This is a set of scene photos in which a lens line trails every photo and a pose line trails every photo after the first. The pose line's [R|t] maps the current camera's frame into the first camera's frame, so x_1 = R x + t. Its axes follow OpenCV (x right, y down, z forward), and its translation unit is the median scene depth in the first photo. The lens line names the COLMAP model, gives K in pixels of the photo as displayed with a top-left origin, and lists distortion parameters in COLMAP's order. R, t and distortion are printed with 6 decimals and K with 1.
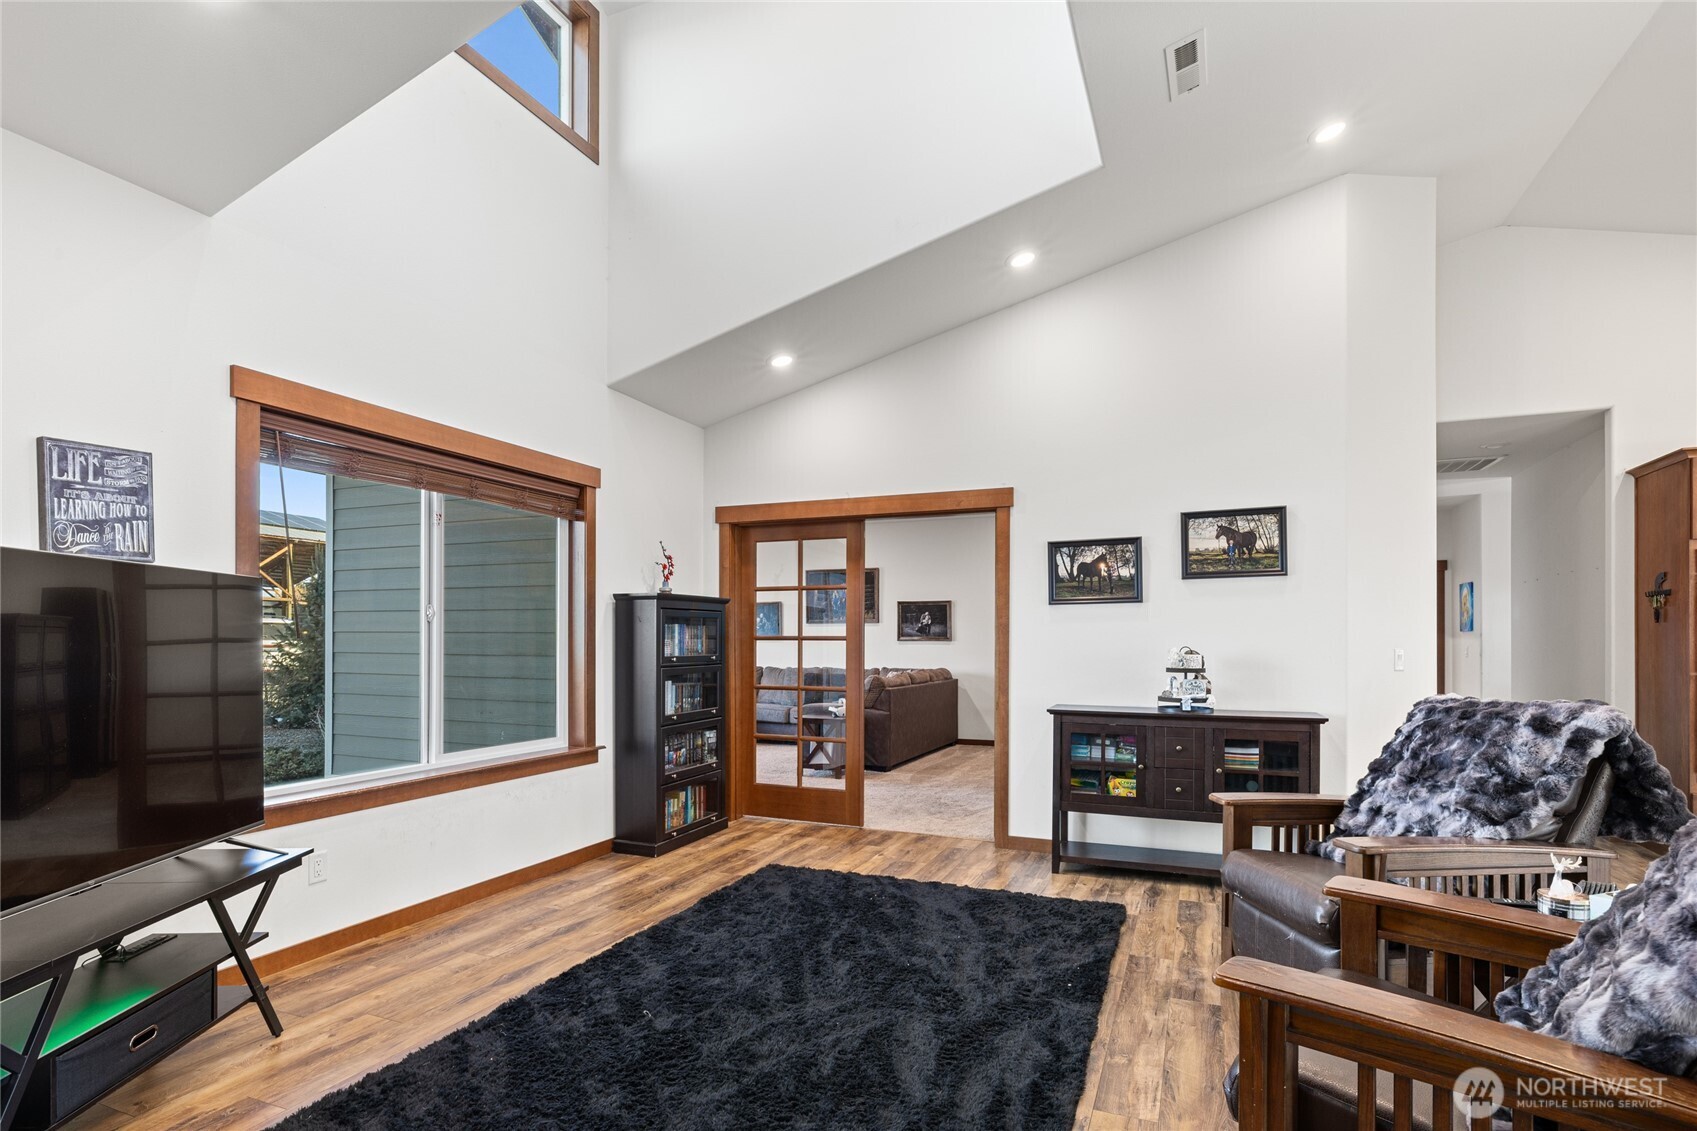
lens RADIAL K [[852.5, 0, 855.5], [0, 852.5, 638.0], [0, 0, 1]] dist [-0.004895, 0.000473]
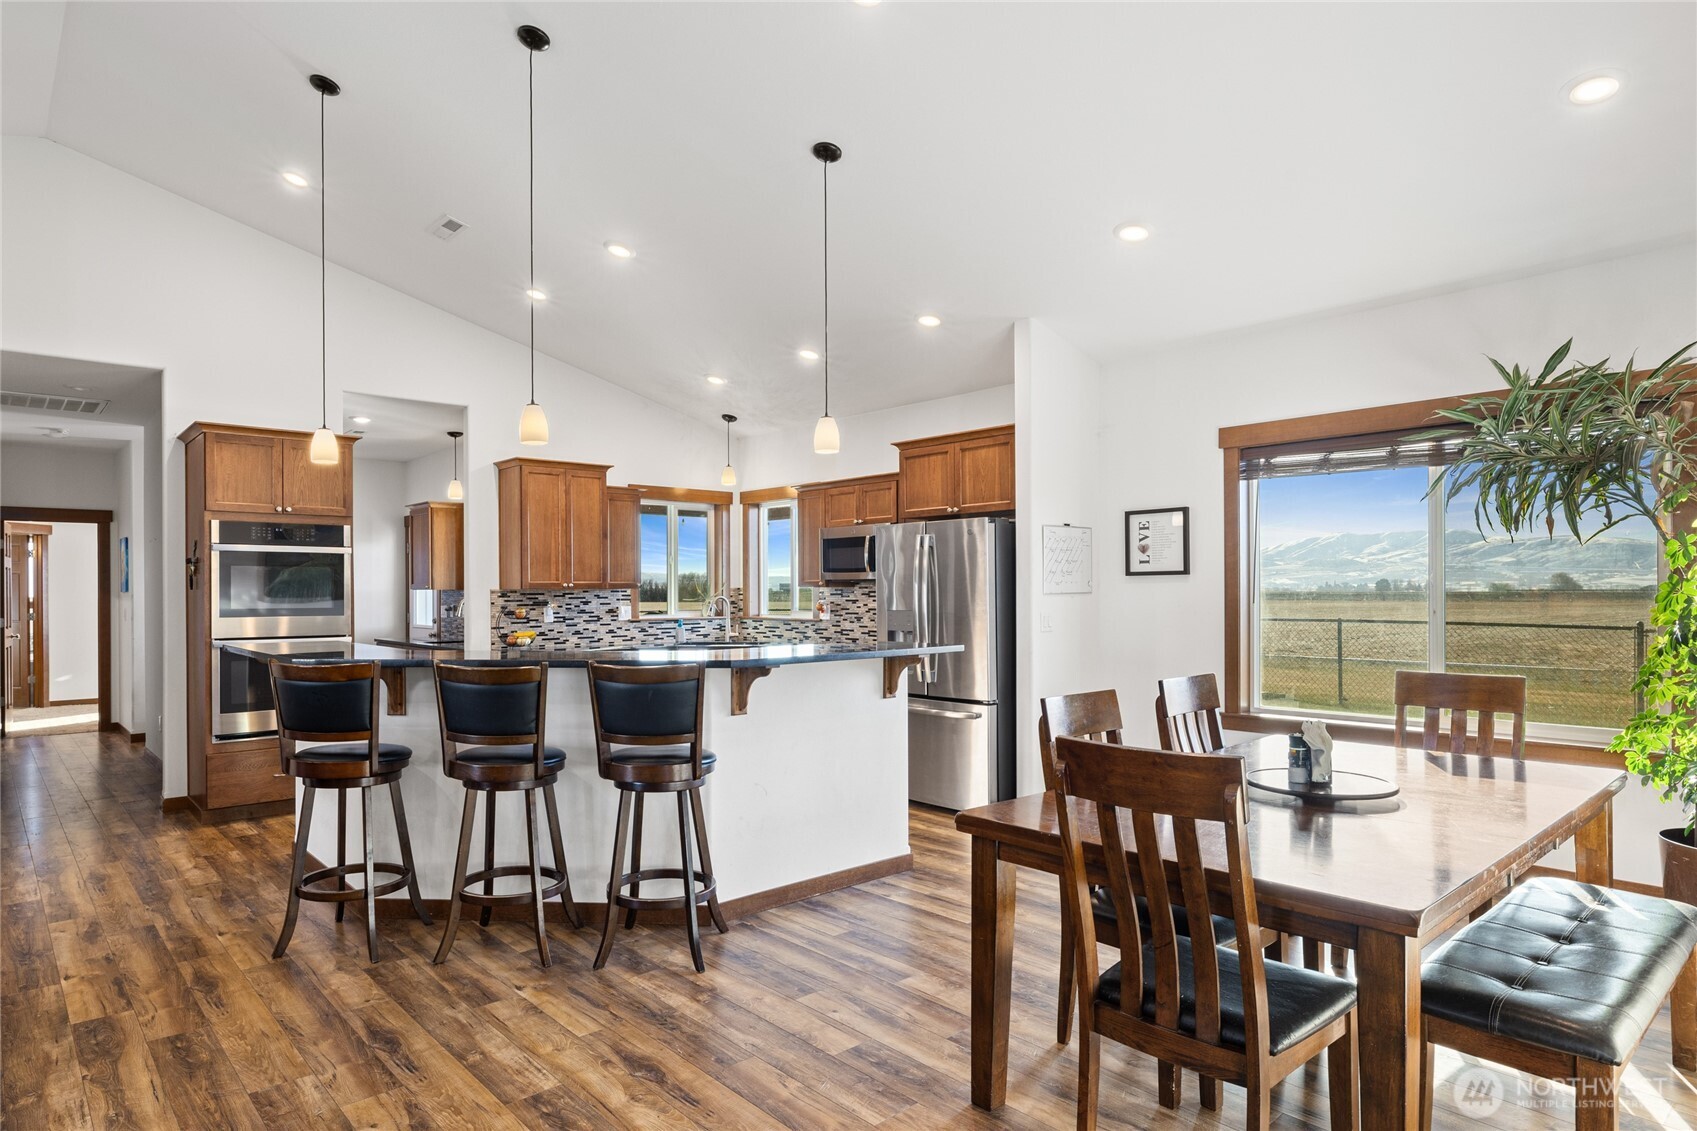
lens RADIAL K [[952.7, 0, 793.1], [0, 952.7, 593.5], [0, 0, 1]] dist [-0.005683, -0.000133]
pose [[0.452225, -0.006370, 0.891881, 0.253429], [0.003116, 0.999980, 0.005562, -0.017068], [-0.891898, 0.000264, 0.452236, -0.156016]]
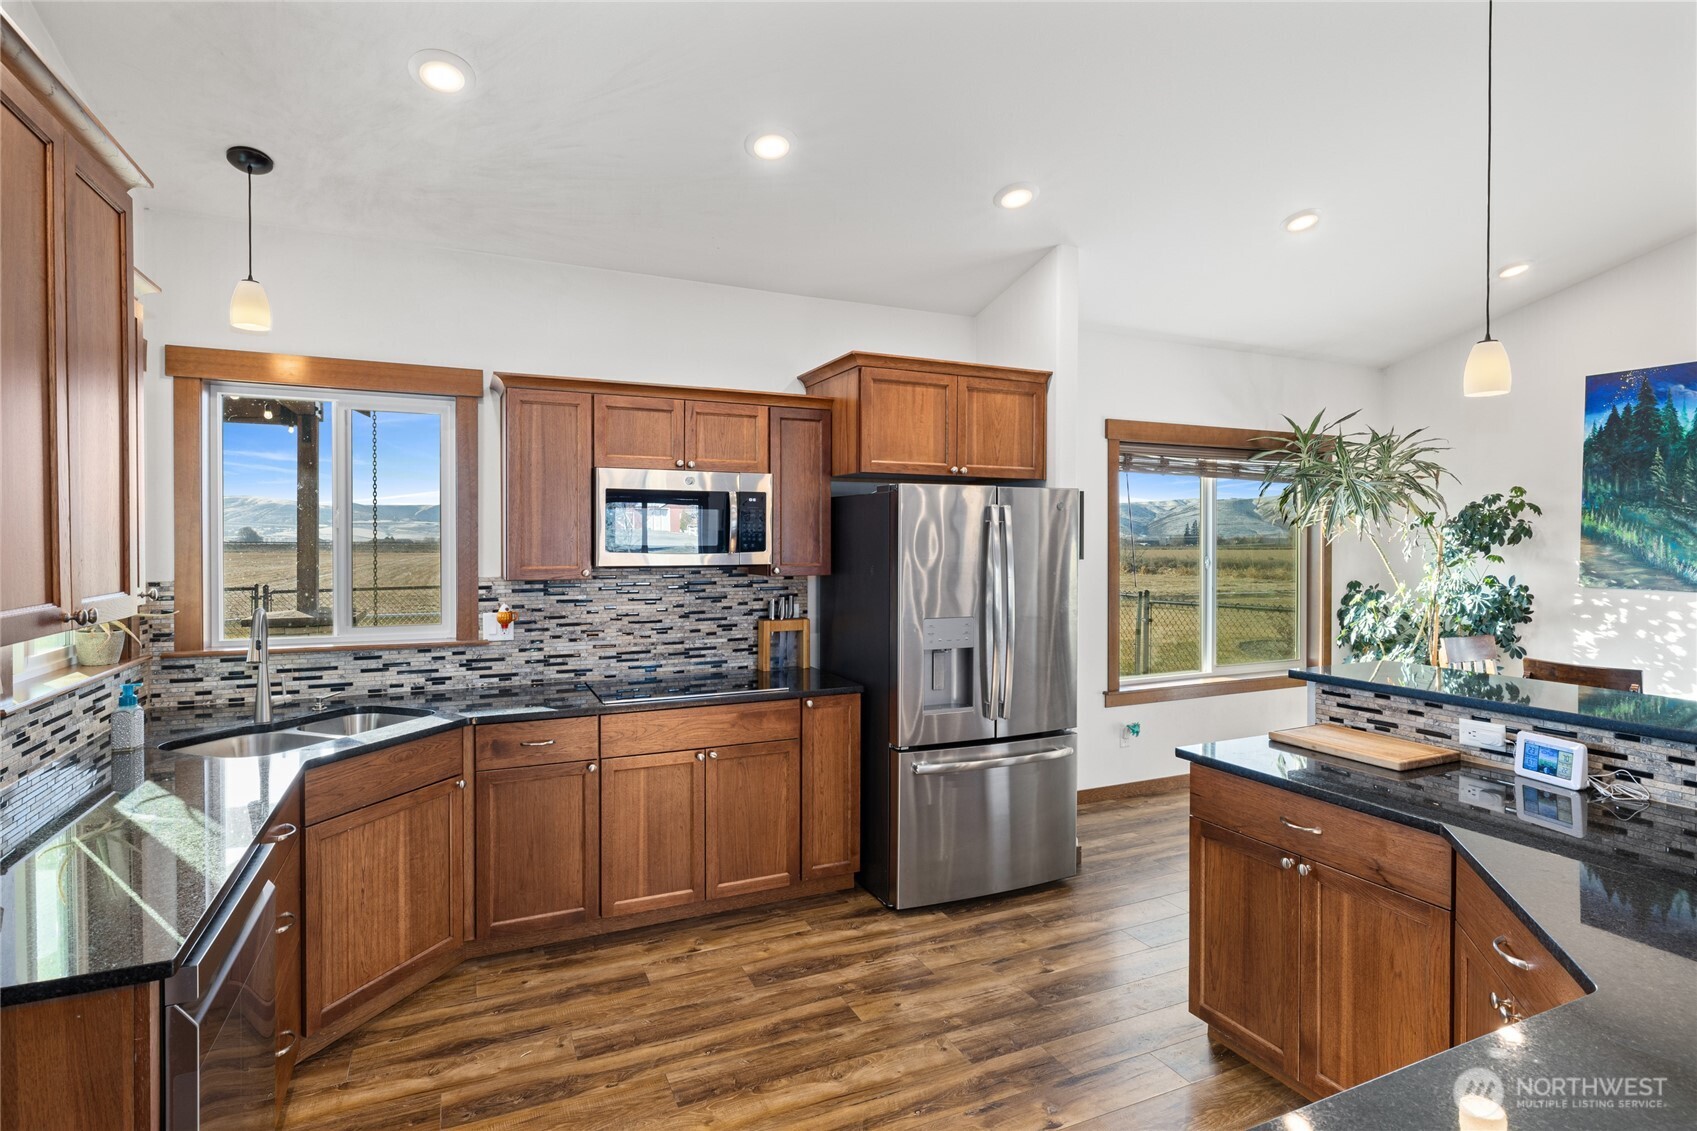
lens RADIAL K [[861.5, 0, 840.5], [0, 861.5, 550.2], [0, 0, 1]] dist [-0.009995, 0.003915]
pose [[-0.732132, -0.011260, 0.681070, 0.974035], [-0.004839, 0.999924, 0.011330, -0.051903], [-0.681146, 0.004999, -0.732131, 0.853048]]
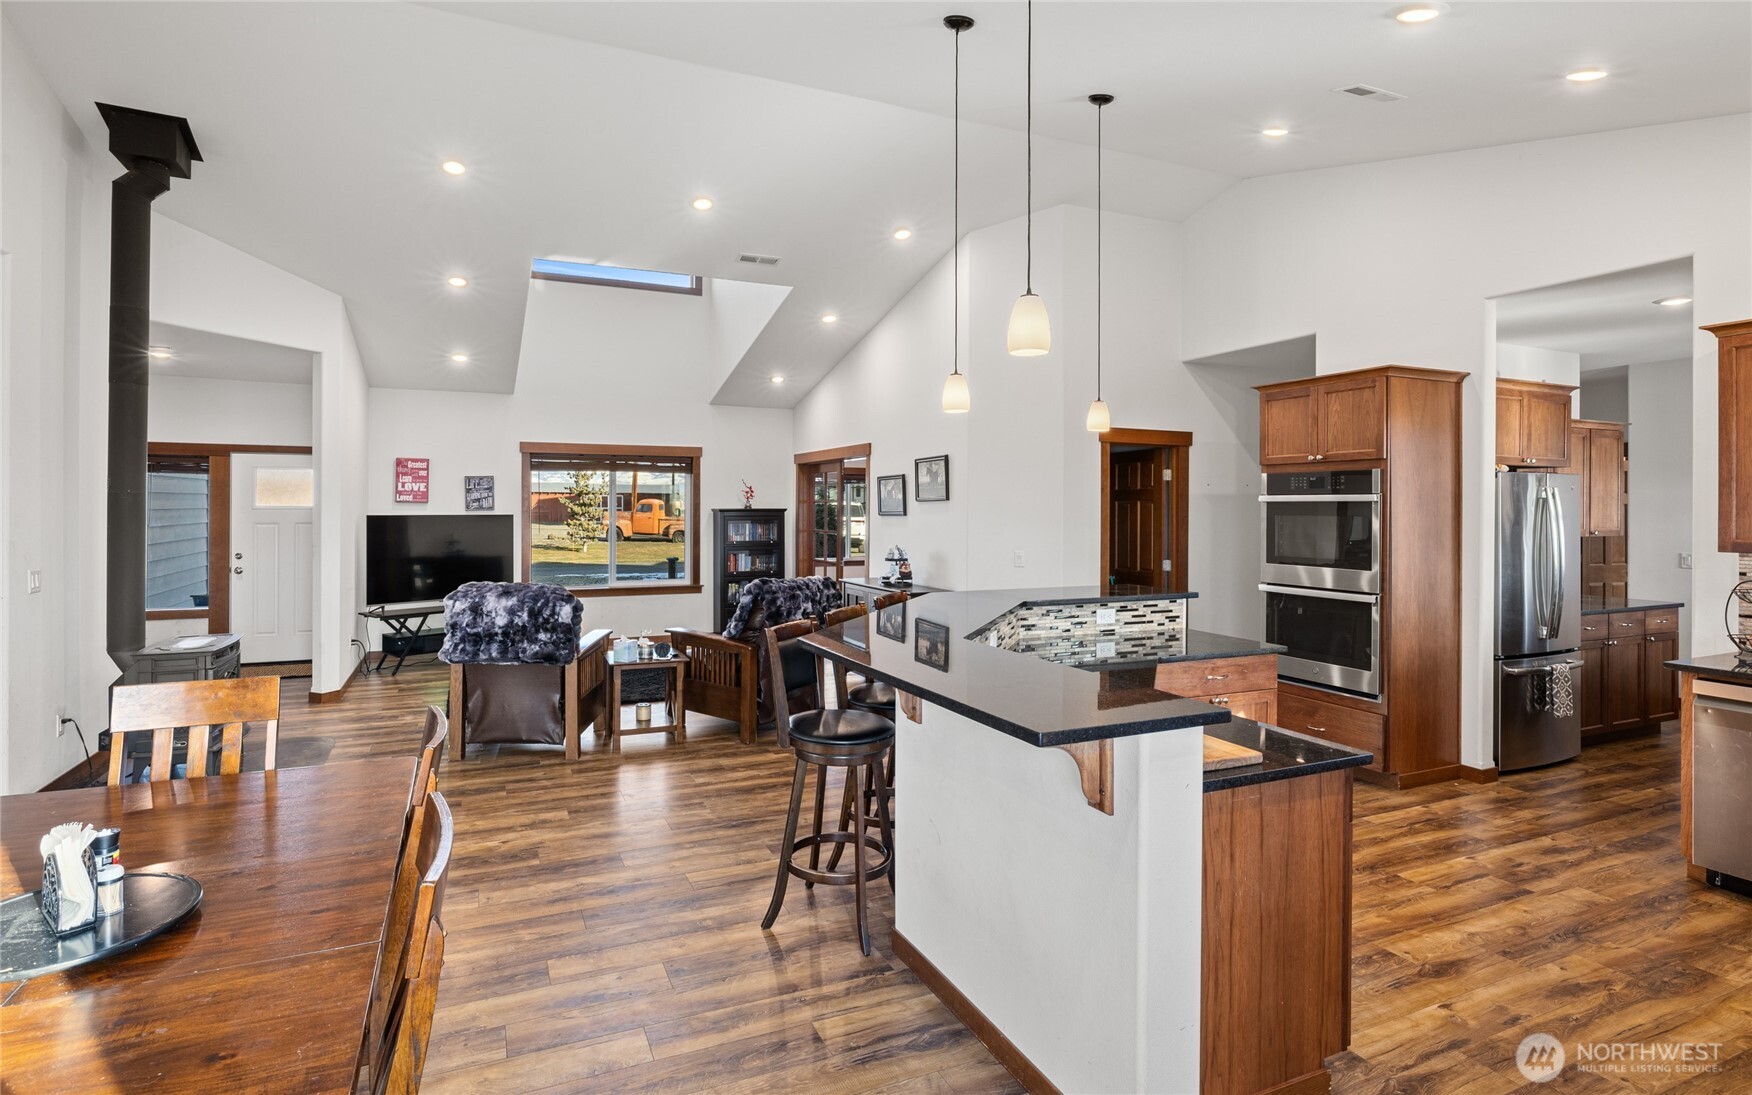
lens RADIAL K [[832.0, 0, 832.2], [0, 832.0, 509.0], [0, 0, 1]] dist [-0.010045, 0.002542]
pose [[0.713955, 0.001538, -0.700190, 1.285034], [0.000403, 0.999997, 0.002607, -0.056326], [0.700191, -0.002143, 0.713952, -0.194685]]
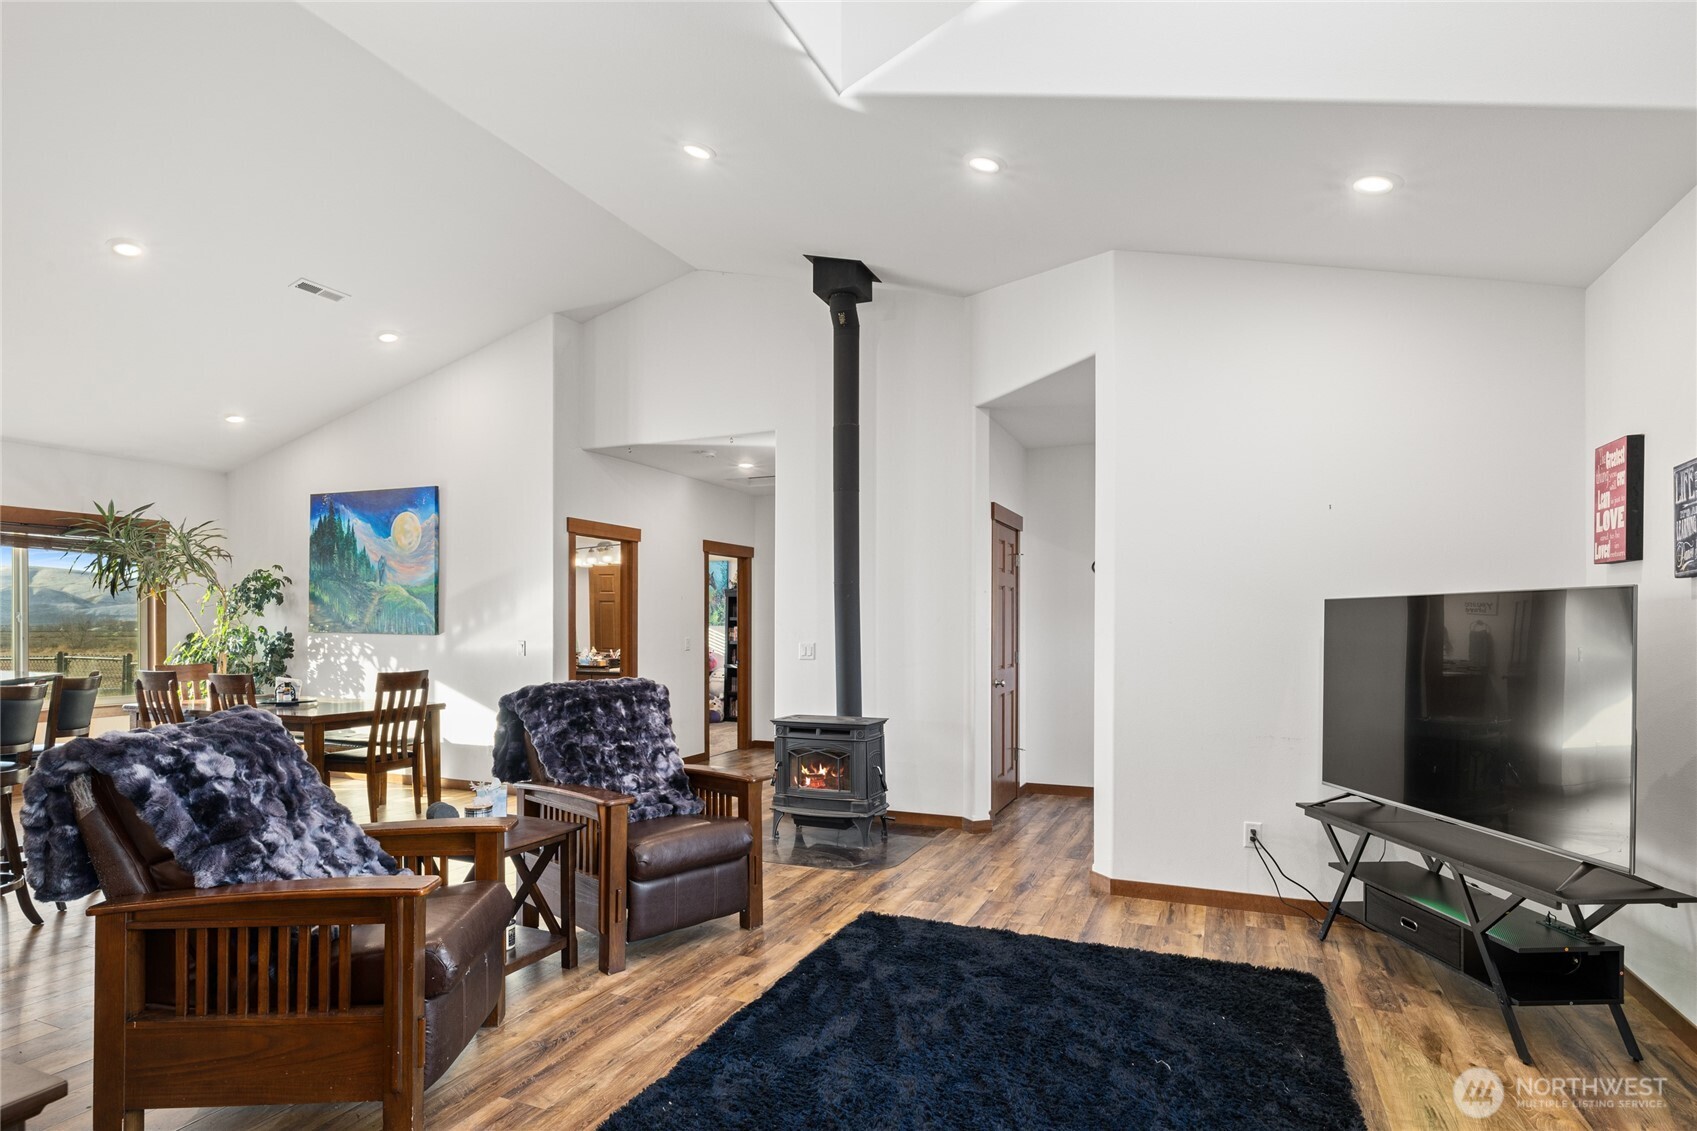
lens RADIAL K [[861.5, 0, 873.6], [0, 861.5, 637.6], [0, 0, 1]] dist [-0.009995, 0.003915]
pose [[-0.999996, -0.002496, 0.001530, 0.035217], [-0.002473, 0.999888, 0.014784, -0.017935], [-0.001567, 0.014780, -0.999890, 1.054542]]
